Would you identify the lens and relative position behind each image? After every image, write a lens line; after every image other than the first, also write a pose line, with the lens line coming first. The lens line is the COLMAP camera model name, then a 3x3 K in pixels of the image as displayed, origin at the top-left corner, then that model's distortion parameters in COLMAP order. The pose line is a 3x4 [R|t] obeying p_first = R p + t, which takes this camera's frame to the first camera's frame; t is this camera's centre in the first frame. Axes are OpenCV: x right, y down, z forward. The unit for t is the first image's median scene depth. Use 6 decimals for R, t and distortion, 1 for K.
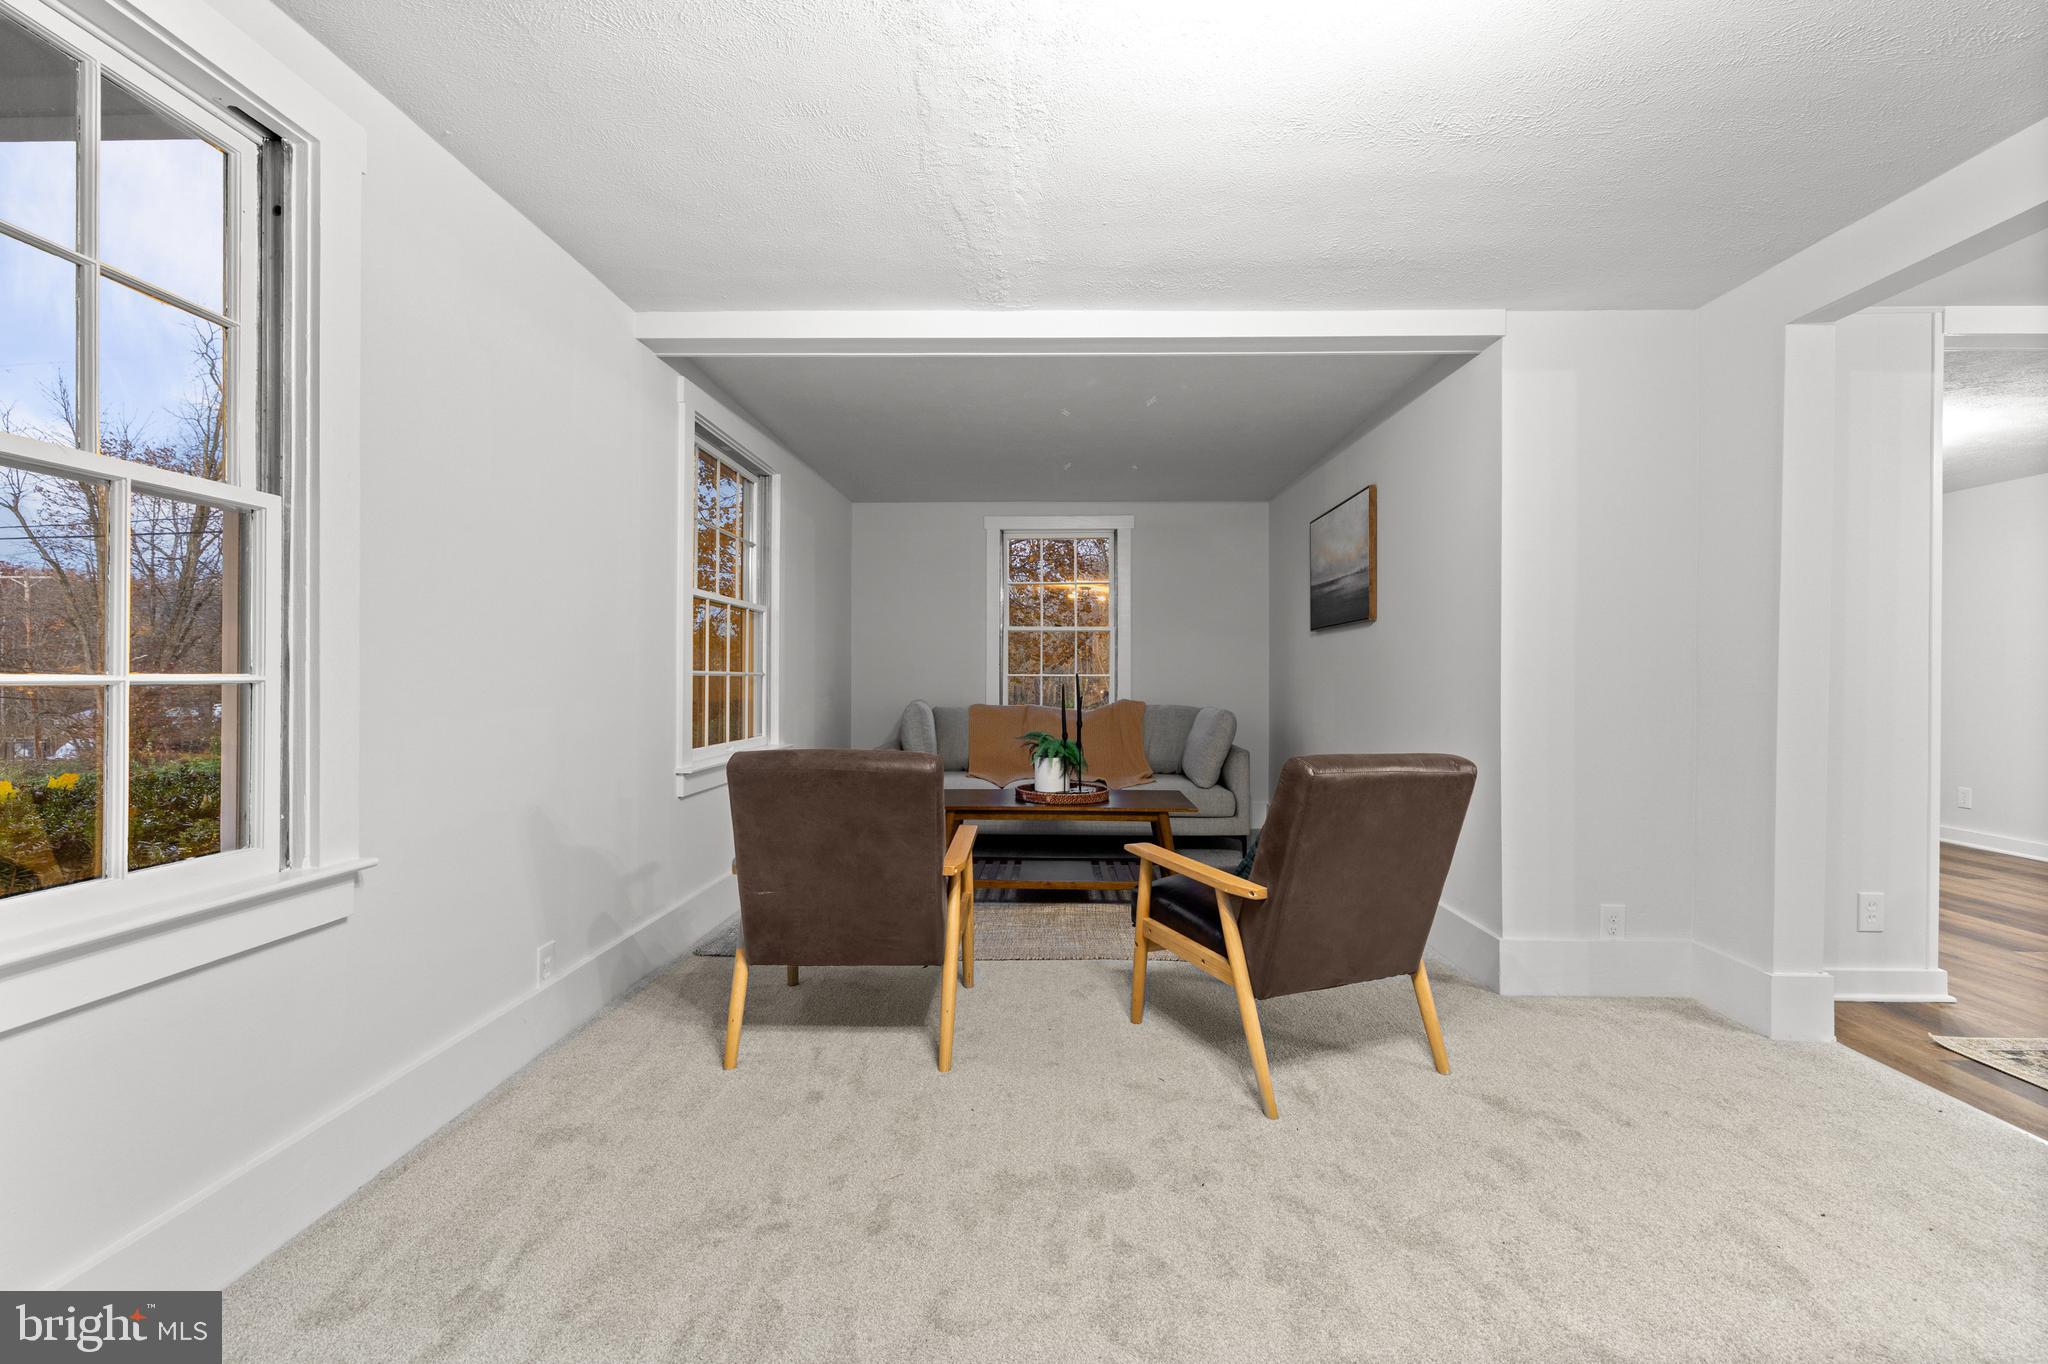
lens RADIAL K [[865.3, 0, 1032.0], [0, 865.3, 677.9], [0, 0, 1]] dist [0.000816, 0.000862]
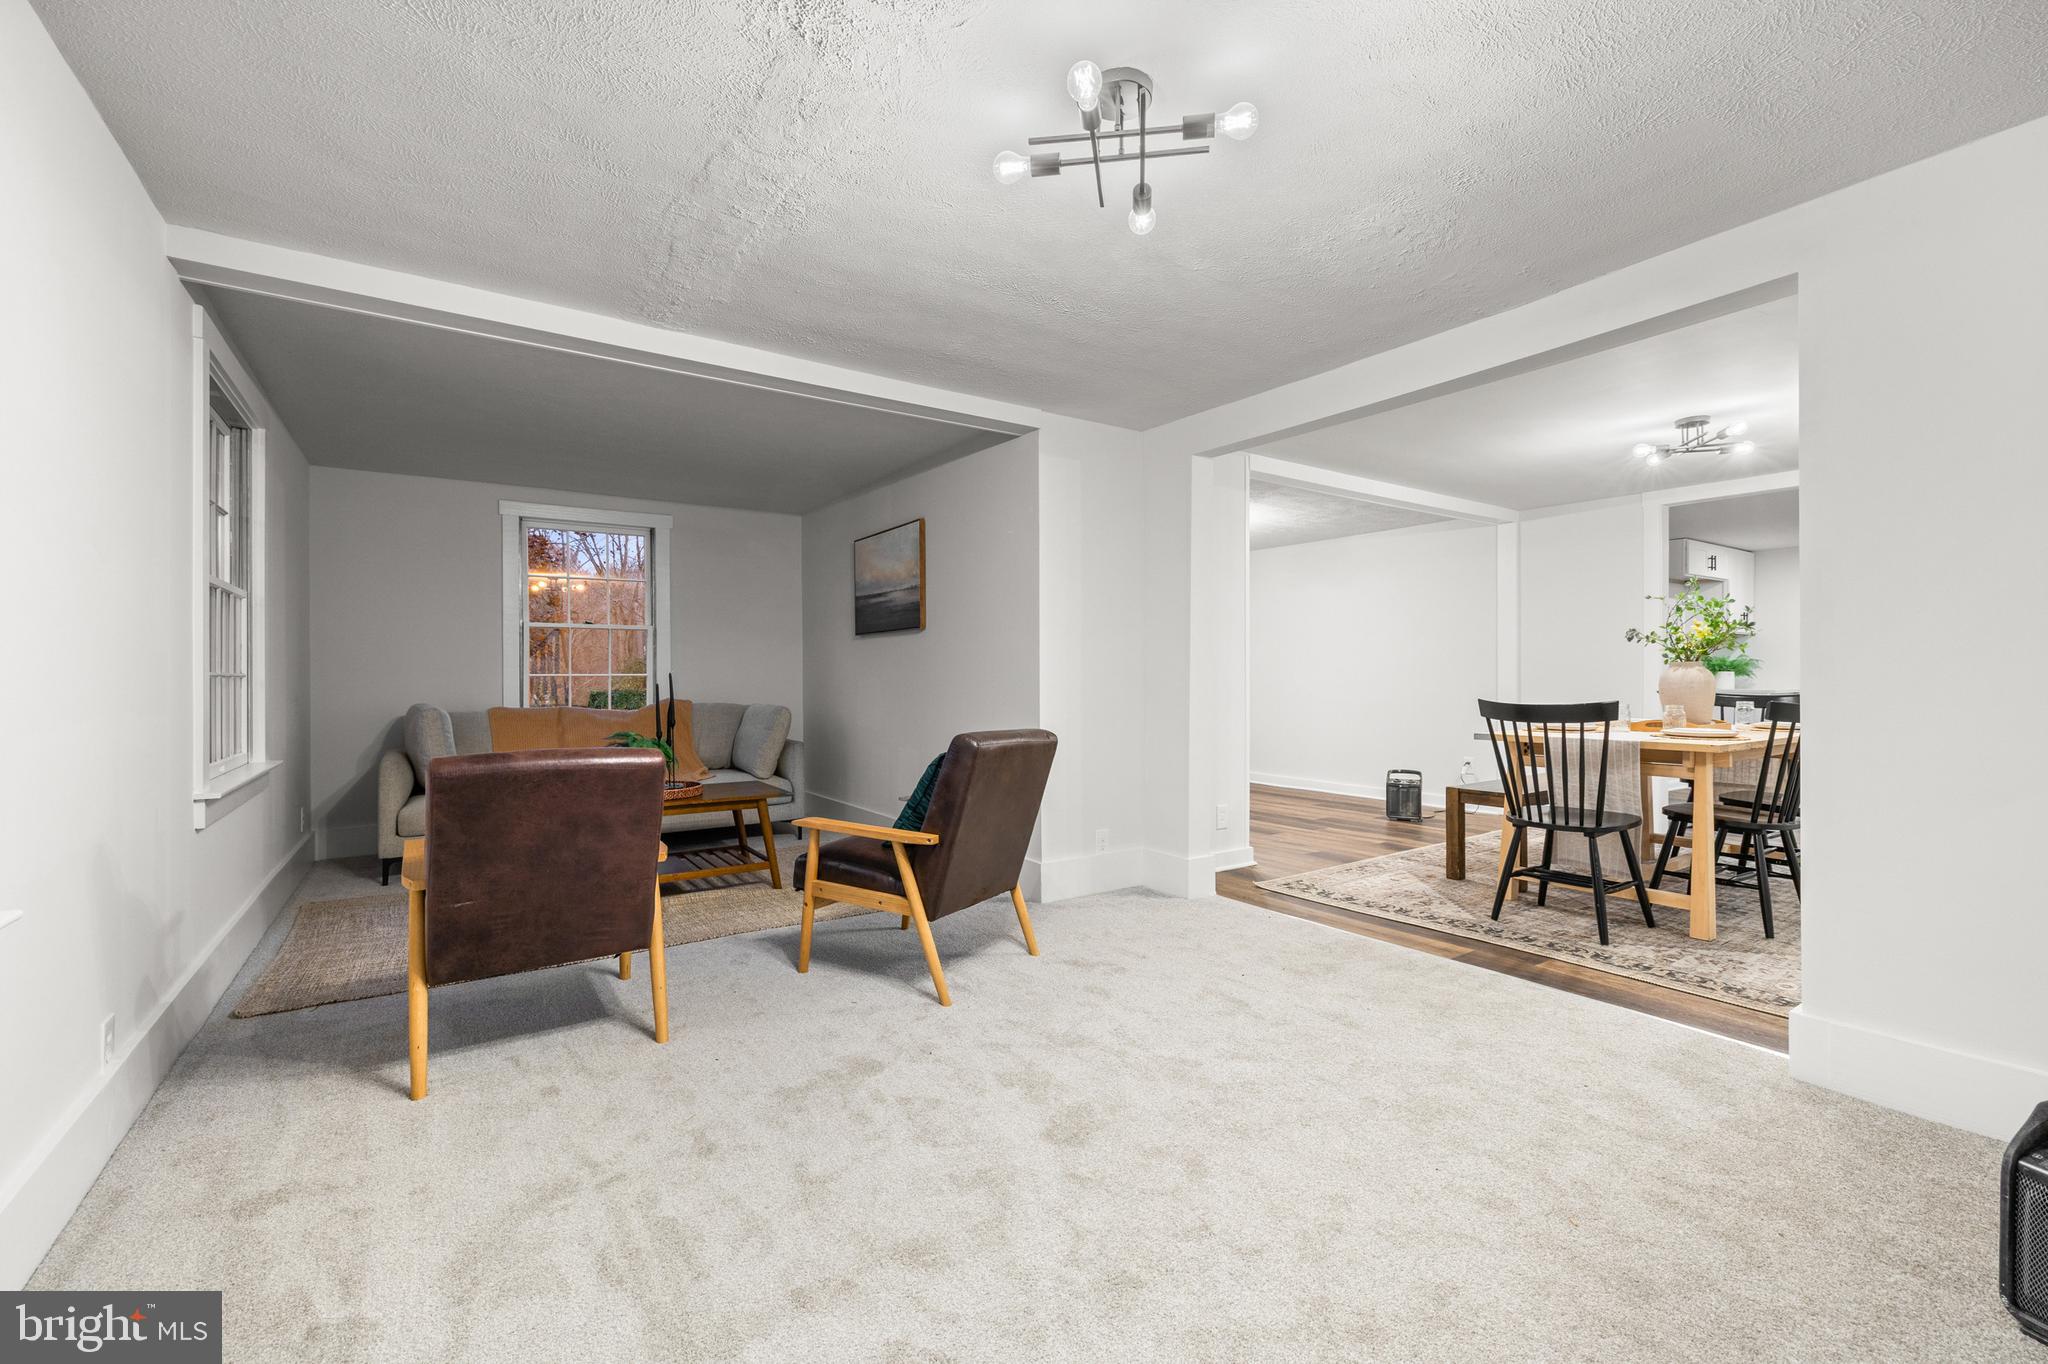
lens RADIAL K [[865.3, 0, 1014.9], [0, 865.3, 676.2], [0, 0, 1]] dist [0.000816, 0.000862]
pose [[0.816761, -0.006355, 0.576941, -0.339160], [0.006366, 0.999978, 0.002002, -0.001418], [-0.576941, 0.002037, 0.816783, -0.126706]]
